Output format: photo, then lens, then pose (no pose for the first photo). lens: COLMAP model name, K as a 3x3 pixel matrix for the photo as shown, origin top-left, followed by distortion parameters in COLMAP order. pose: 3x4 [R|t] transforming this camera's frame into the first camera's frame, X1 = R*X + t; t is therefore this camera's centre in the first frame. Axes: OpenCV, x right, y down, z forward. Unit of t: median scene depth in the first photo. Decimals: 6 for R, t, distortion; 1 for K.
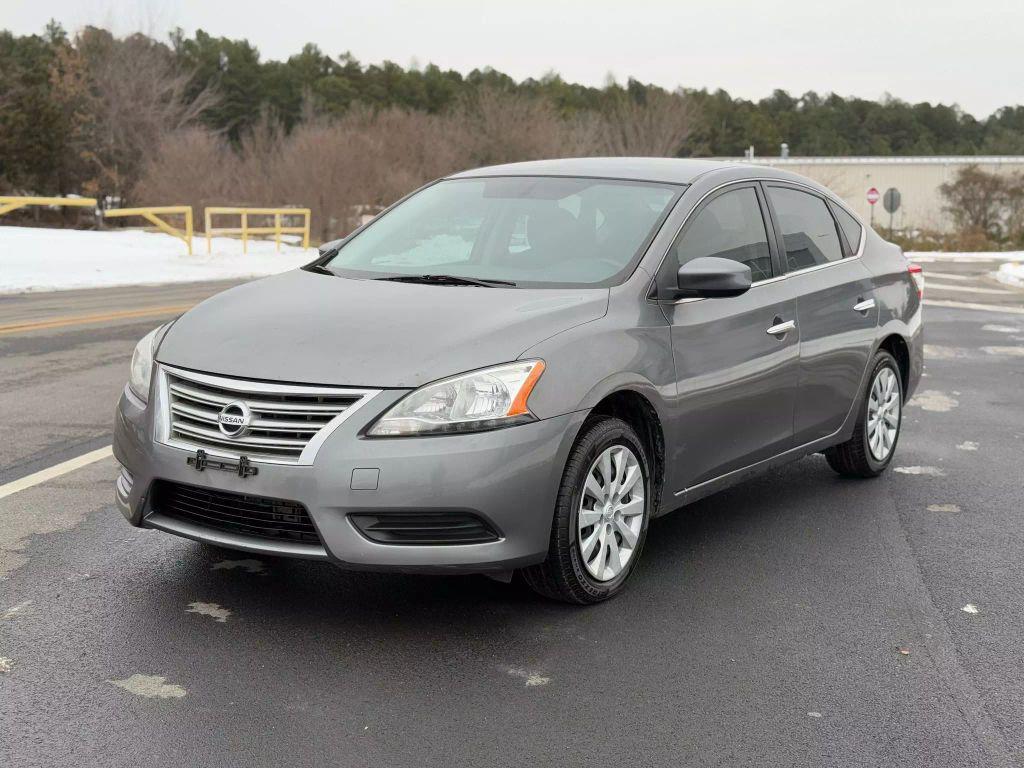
lens RADIAL K [[1396.4, 0, 502.2], [0, 1396.4, 384.9], [0, 0, 1]] dist [0.218473, -0.494378]
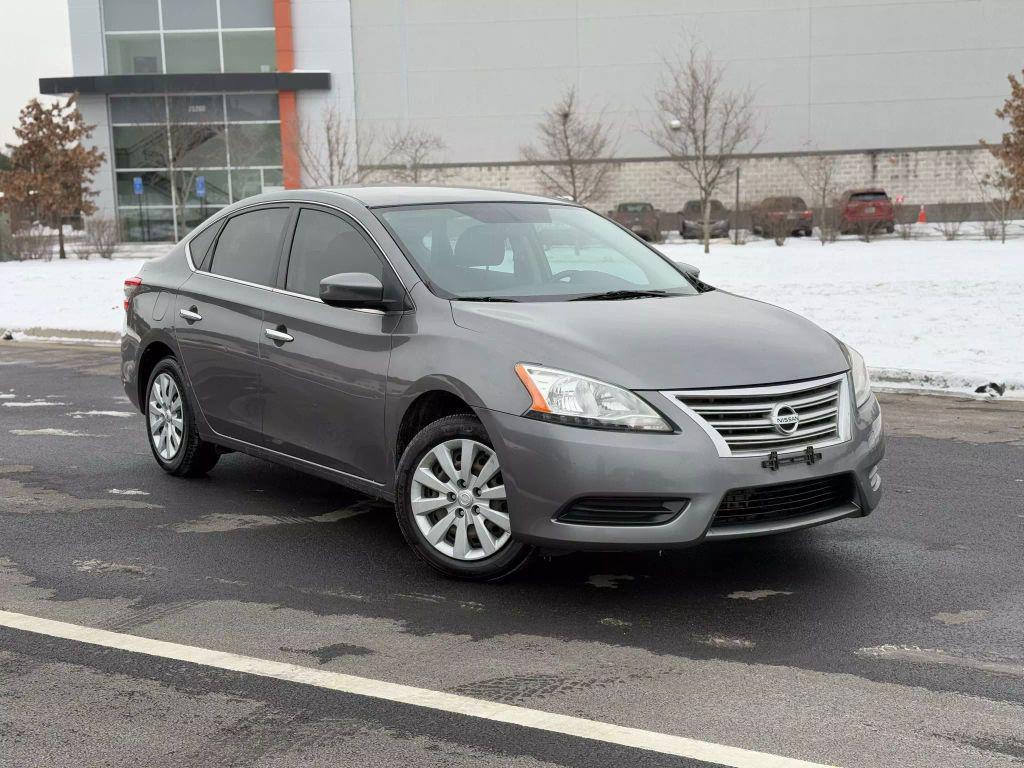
lens RADIAL K [[1403.4, 0, 512.0], [0, 1403.4, 384.0], [0, 0, 1]] dist [0.200991, -0.439989]
pose [[0.359177, -0.133265, 0.923706, -1.214252], [0.139081, 0.986343, 0.088221, -0.124467], [-0.922848, 0.096783, 0.372807, 0.705669]]
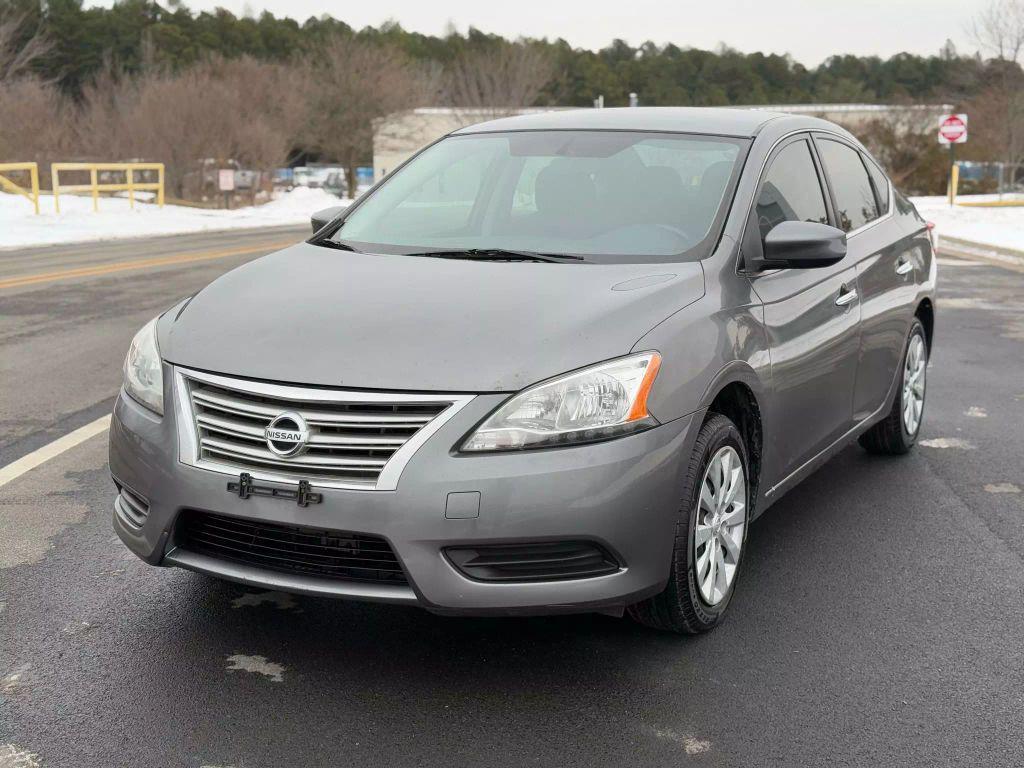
lens RADIAL K [[1403.4, 0, 512.0], [0, 1403.4, 384.0], [0, 0, 1]] dist [0.200991, -0.439989]
pose [[0.993110, -0.030898, 0.113035, -0.138876], [0.027221, 0.999053, 0.033929, -0.026817], [-0.113977, -0.030618, 0.993011, 0.156566]]
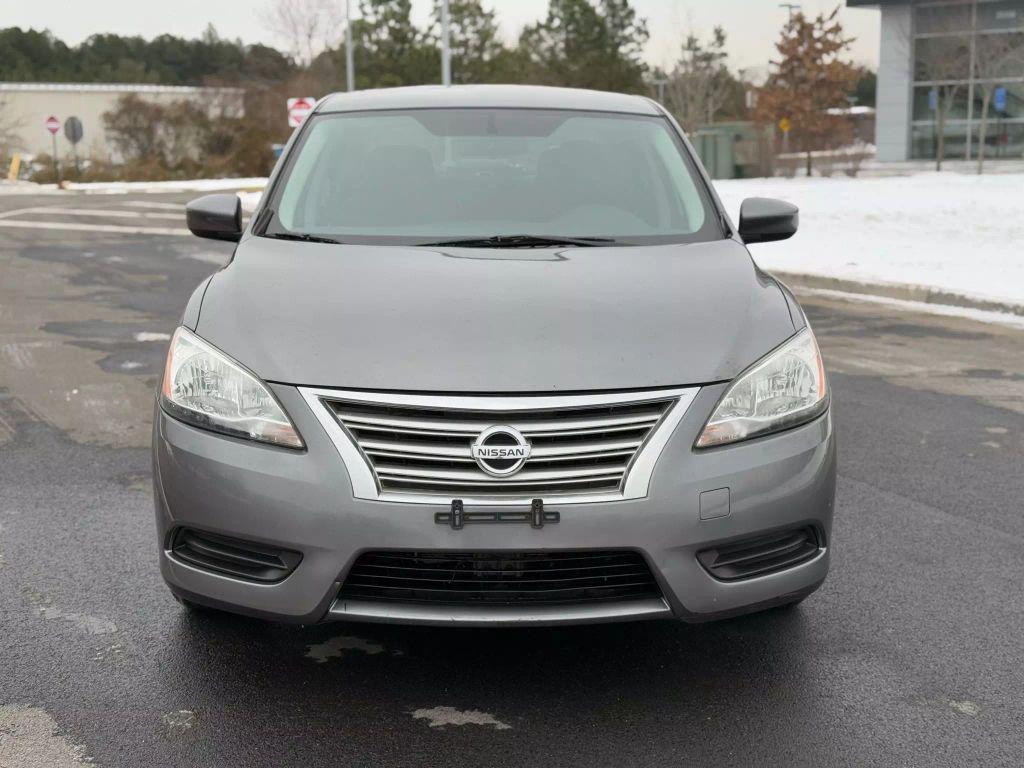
lens RADIAL K [[1403.4, 0, 512.0], [0, 1403.4, 384.0], [0, 0, 1]] dist [0.200991, -0.439989]
pose [[0.818661, -0.116888, 0.562256, -0.538377], [0.089934, 0.993081, 0.075506, -0.058820], [-0.567191, -0.011248, 0.823509, 0.364445]]
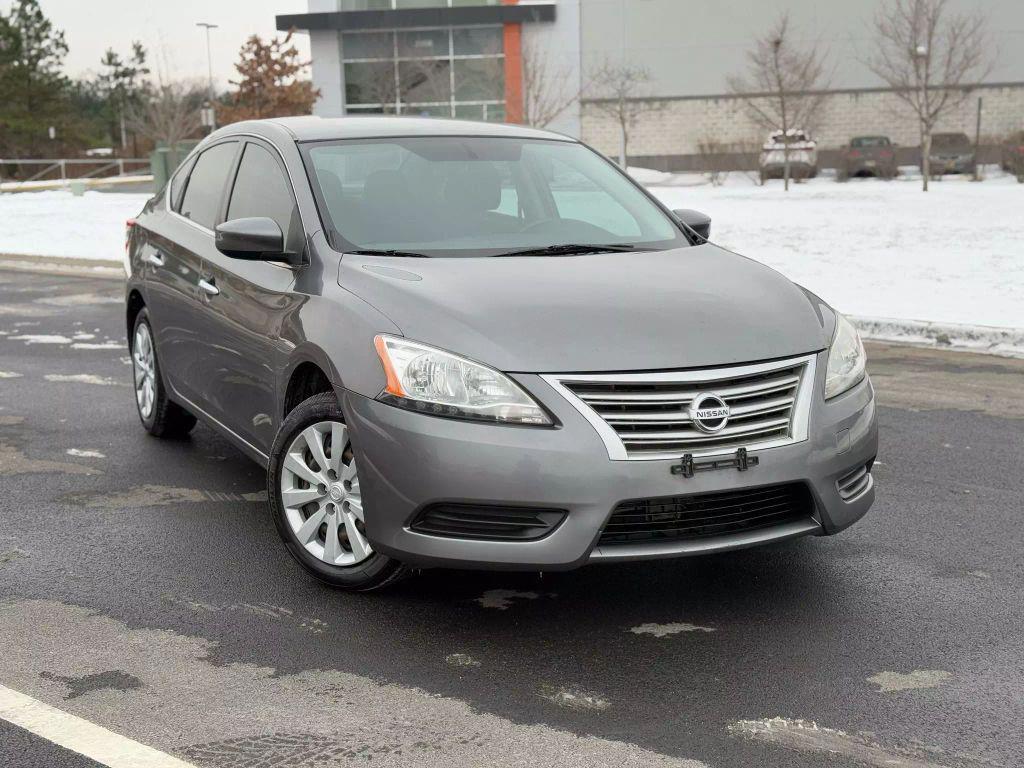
lens RADIAL K [[1403.4, 0, 512.0], [0, 1403.4, 384.0], [0, 0, 1]] dist [0.200991, -0.439989]
pose [[0.516902, -0.160119, 0.840937, -0.931878], [0.128084, 0.985759, 0.108964, -0.100256], [-0.846408, 0.051387, 0.530050, 0.569314]]
